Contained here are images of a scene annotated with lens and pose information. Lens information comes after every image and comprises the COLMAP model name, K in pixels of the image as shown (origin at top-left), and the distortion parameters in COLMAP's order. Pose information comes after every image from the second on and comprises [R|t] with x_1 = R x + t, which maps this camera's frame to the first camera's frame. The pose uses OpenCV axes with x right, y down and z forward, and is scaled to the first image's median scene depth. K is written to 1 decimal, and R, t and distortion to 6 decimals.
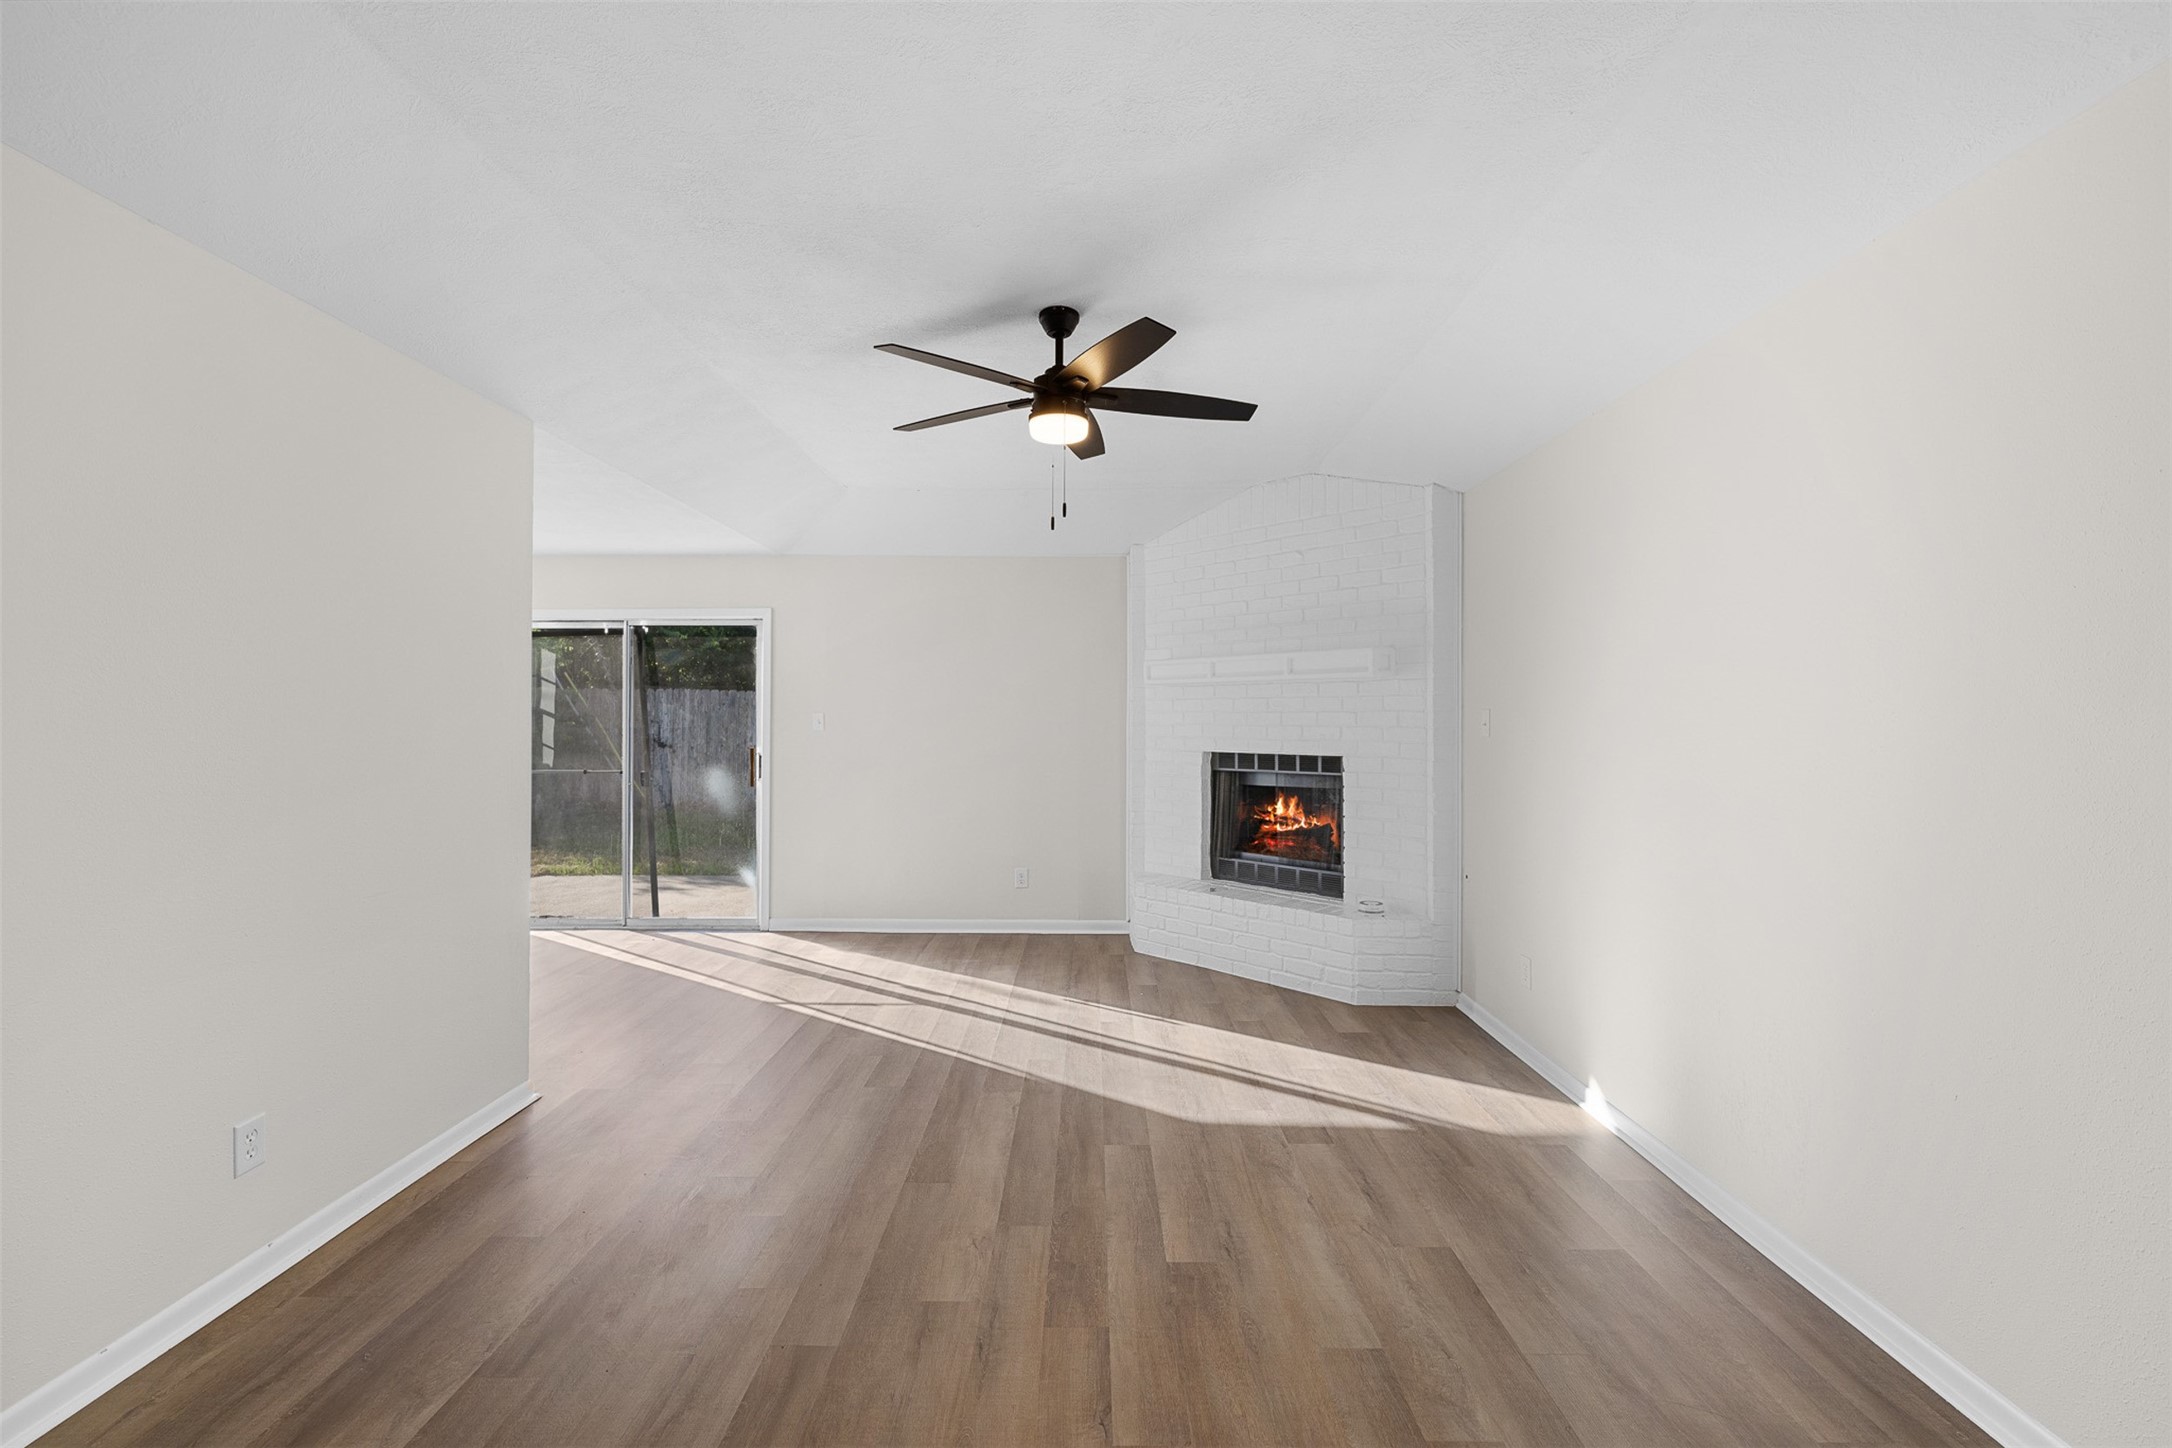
lens RADIAL K [[921.3, 0, 1082.2], [0, 921.3, 712.4], [0, 0, 1]] dist [-0.007435, -0.000517]
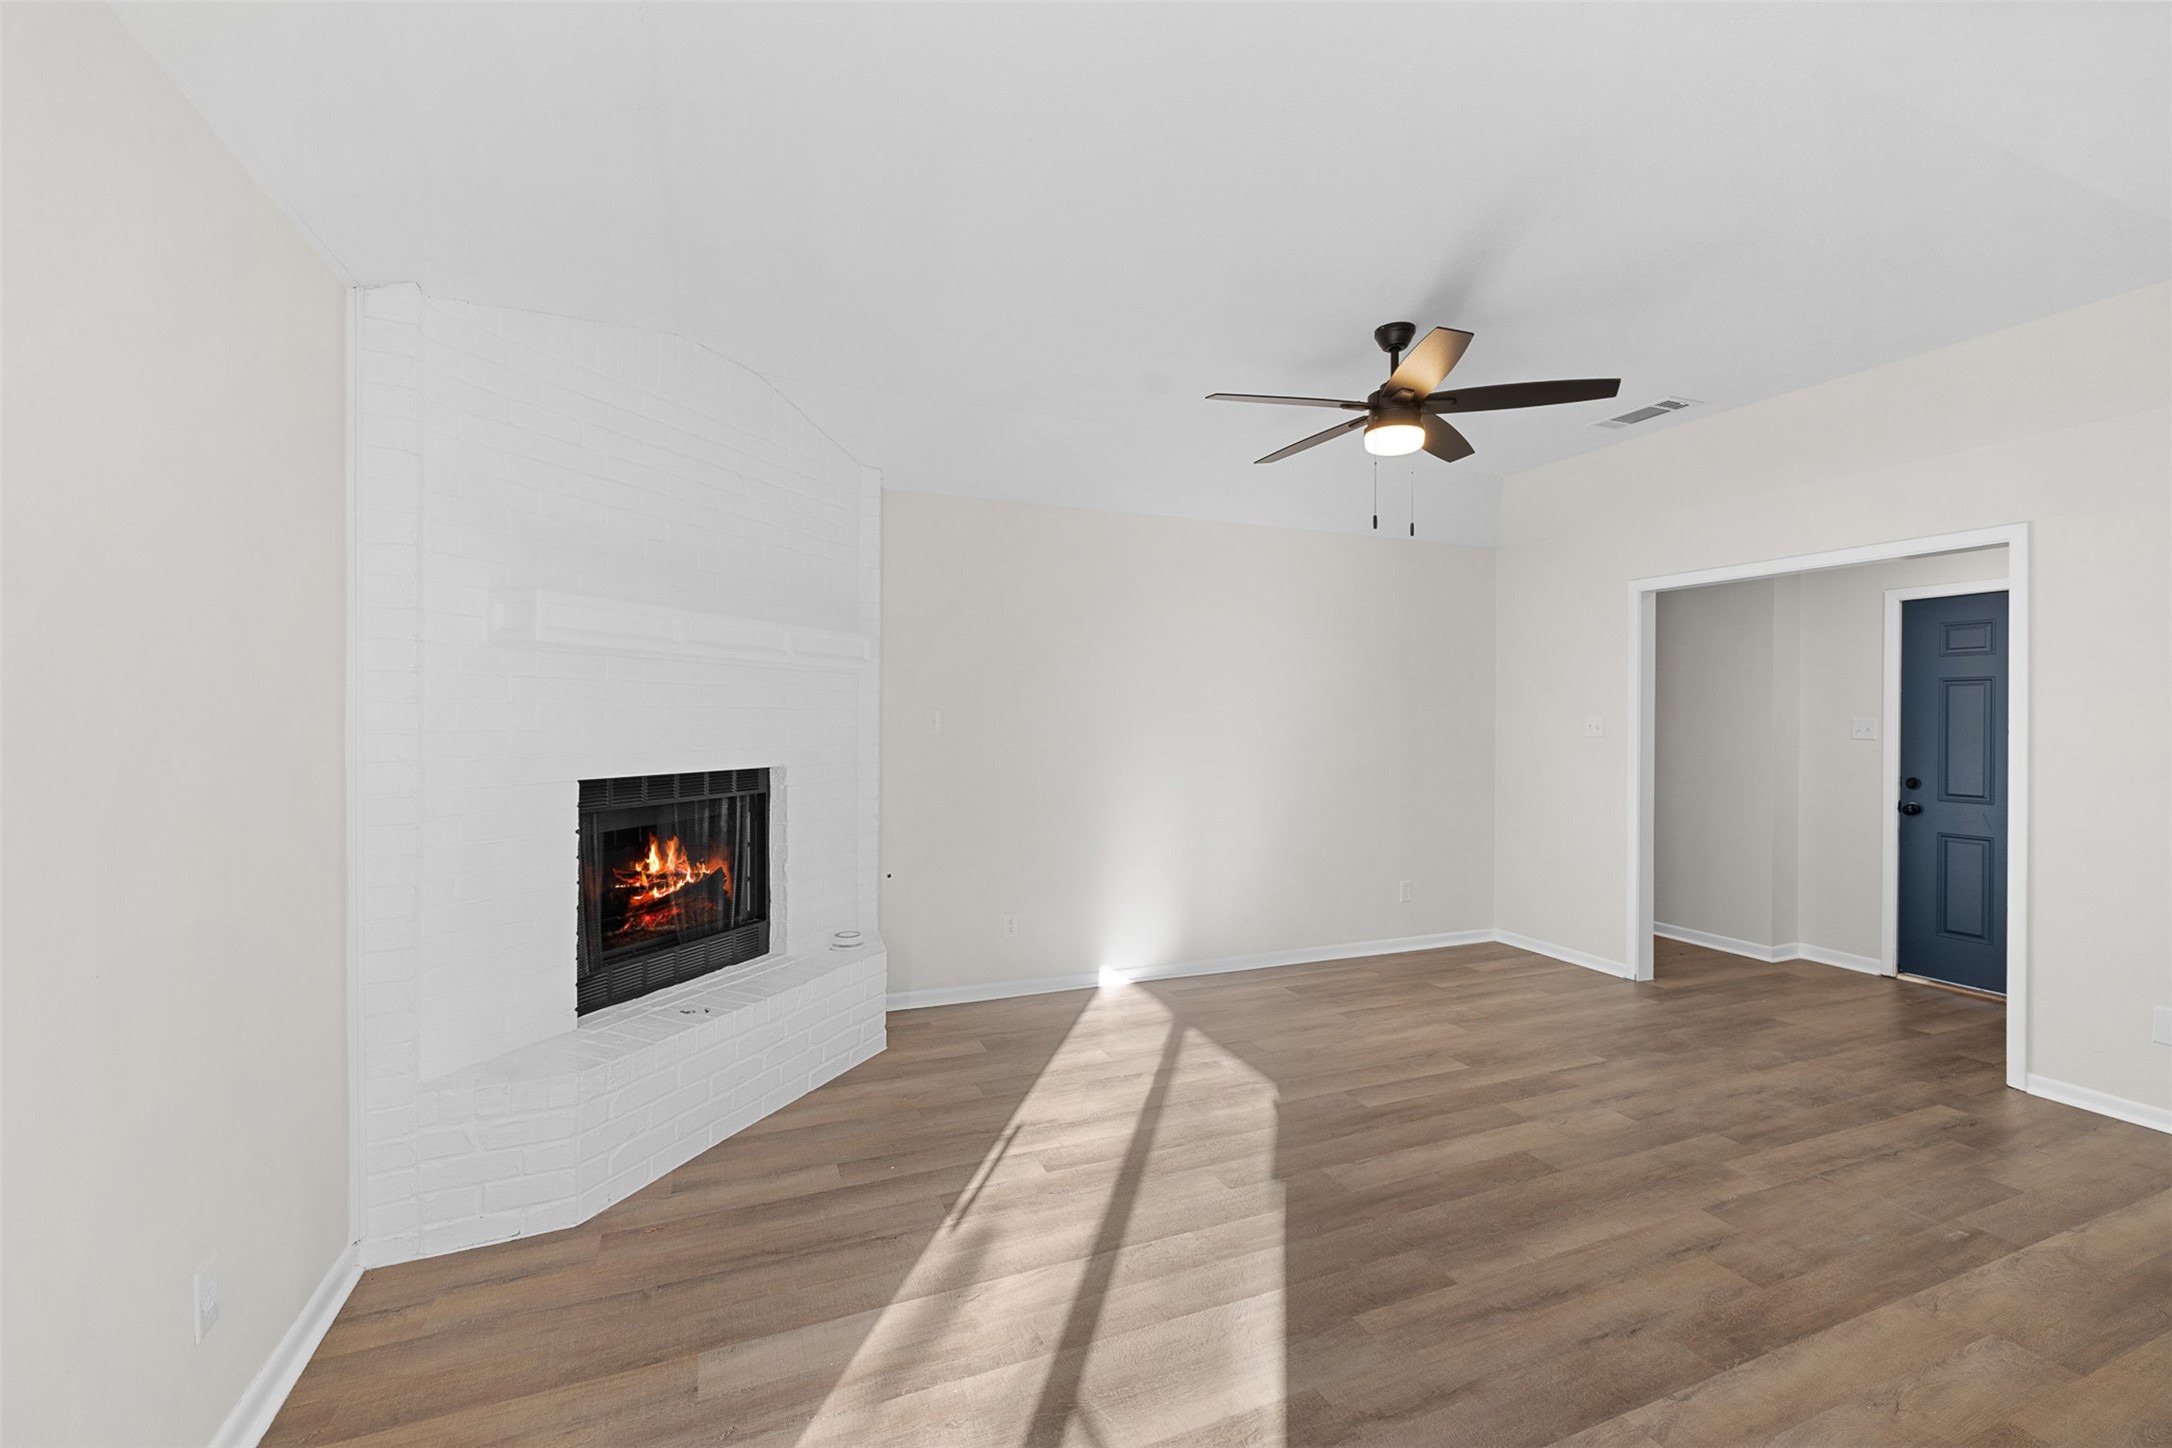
lens RADIAL K [[921.3, 0, 1082.5], [0, 921.3, 741.2], [0, 0, 1]] dist [-0.007435, -0.000517]
pose [[-0.397325, -0.023959, 0.917365, -0.510144], [-0.008506, 0.999712, 0.022425, 0.006459], [-0.917638, 0.001107, -0.397415, 1.064066]]
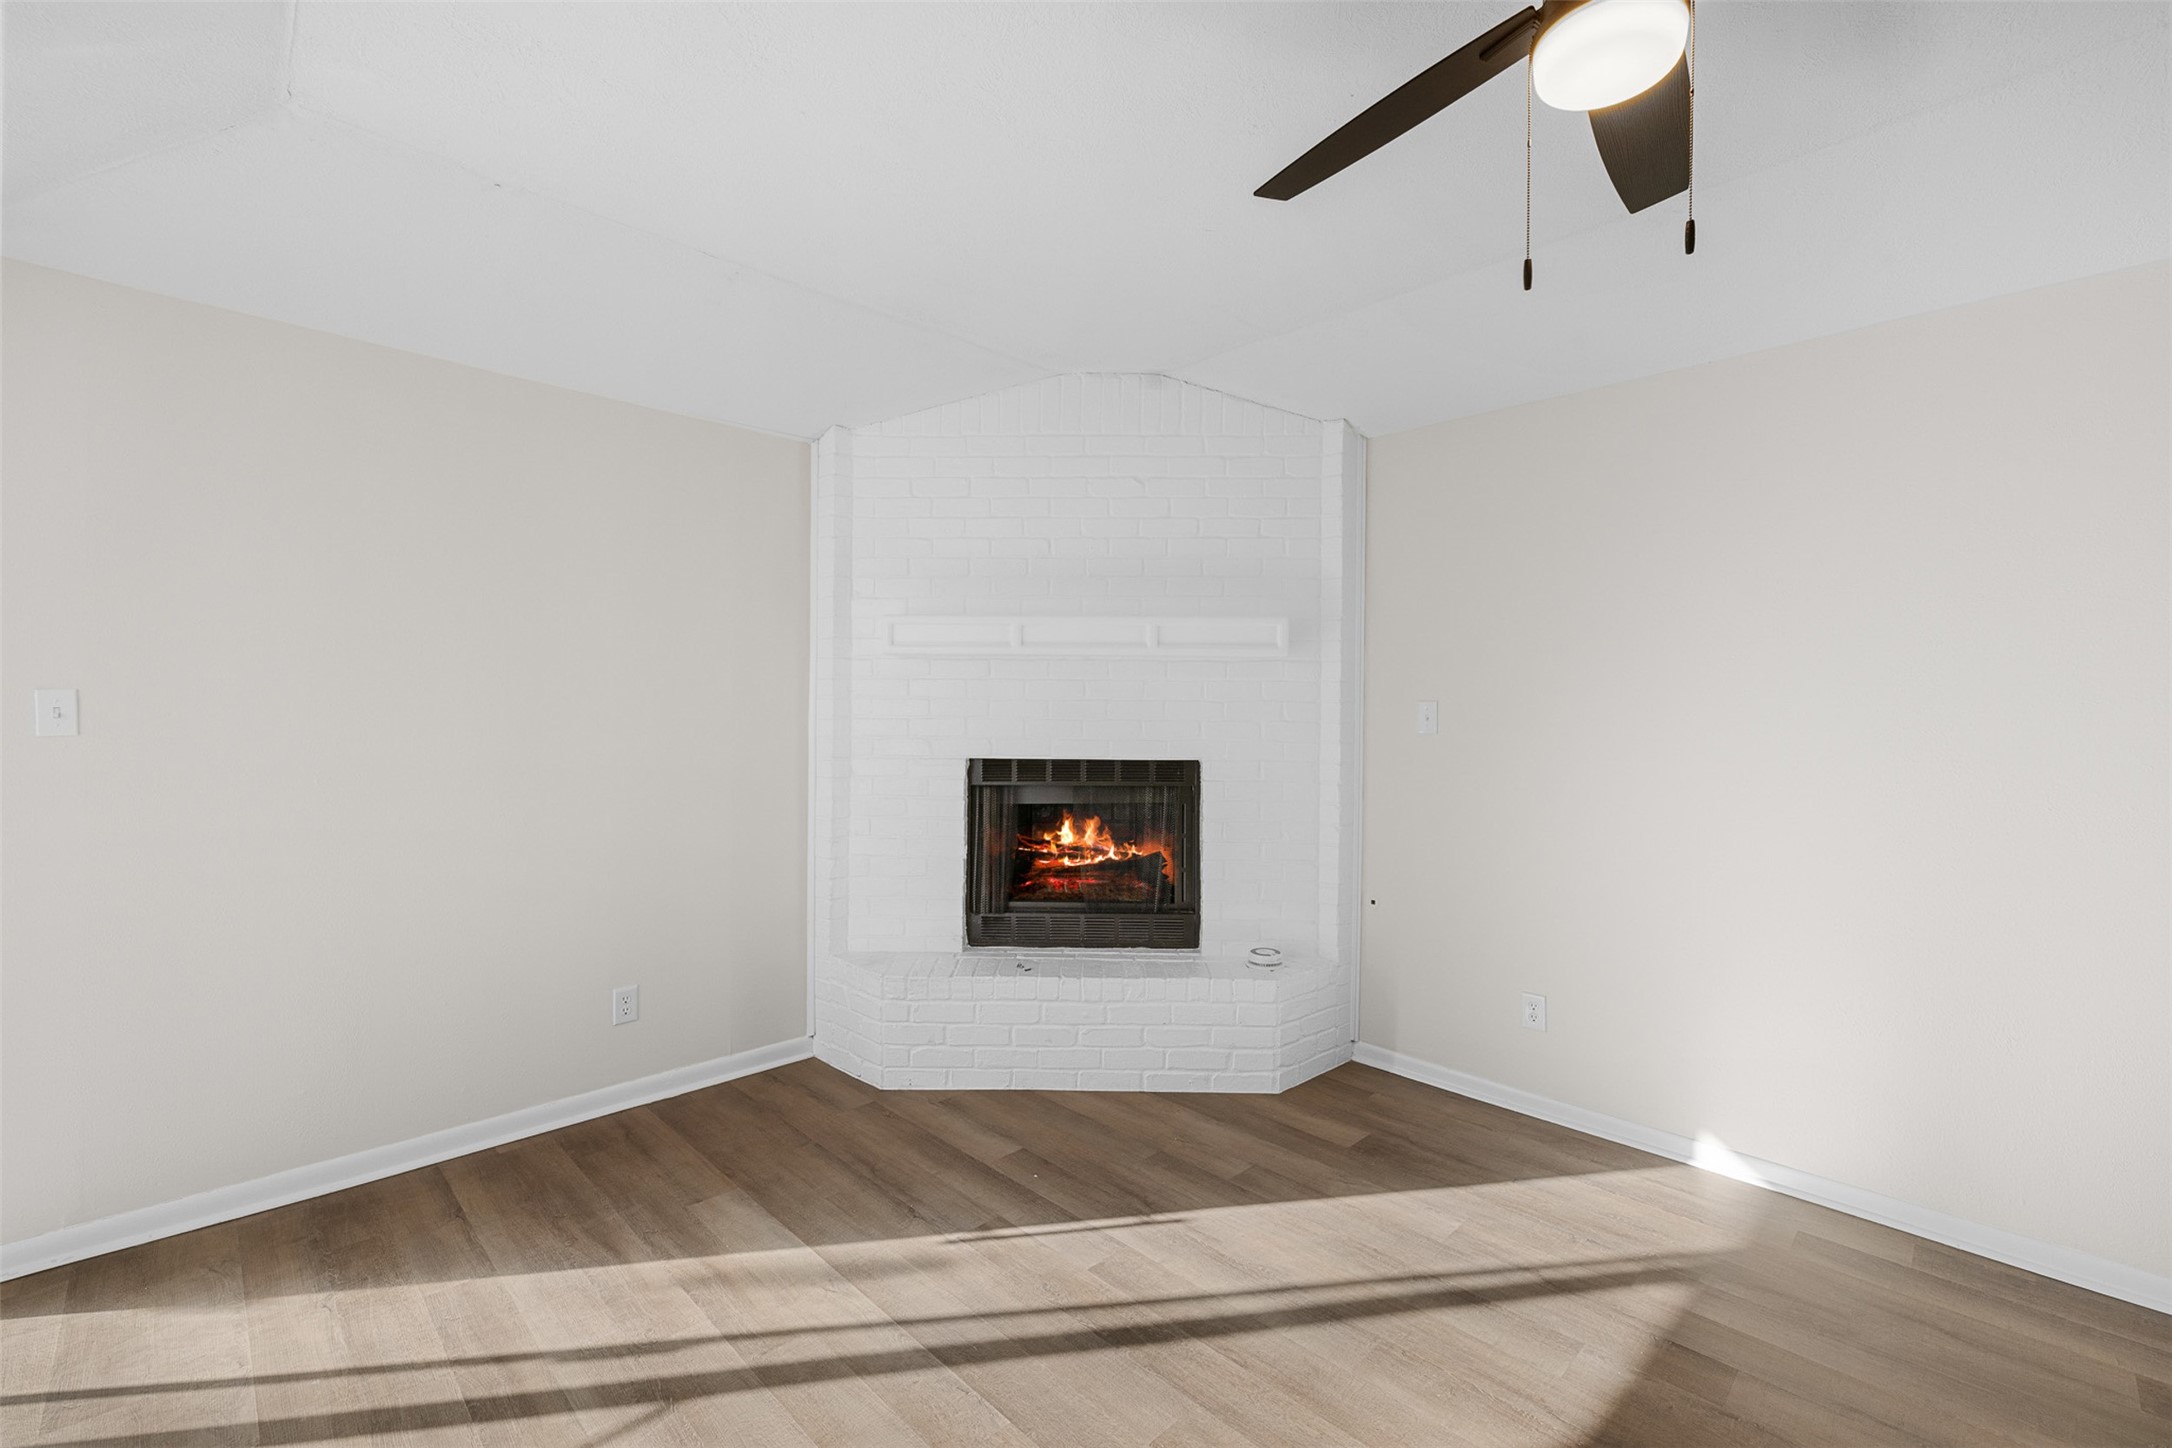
lens RADIAL K [[921.3, 0, 1076.1], [0, 921.3, 710.3], [0, 0, 1]] dist [-0.007435, -0.000517]
pose [[0.706465, 0.000987, 0.707747, -0.315337], [-0.012321, 0.999865, 0.010904, -0.000524], [-0.707641, -0.016424, 0.706382, 0.534679]]
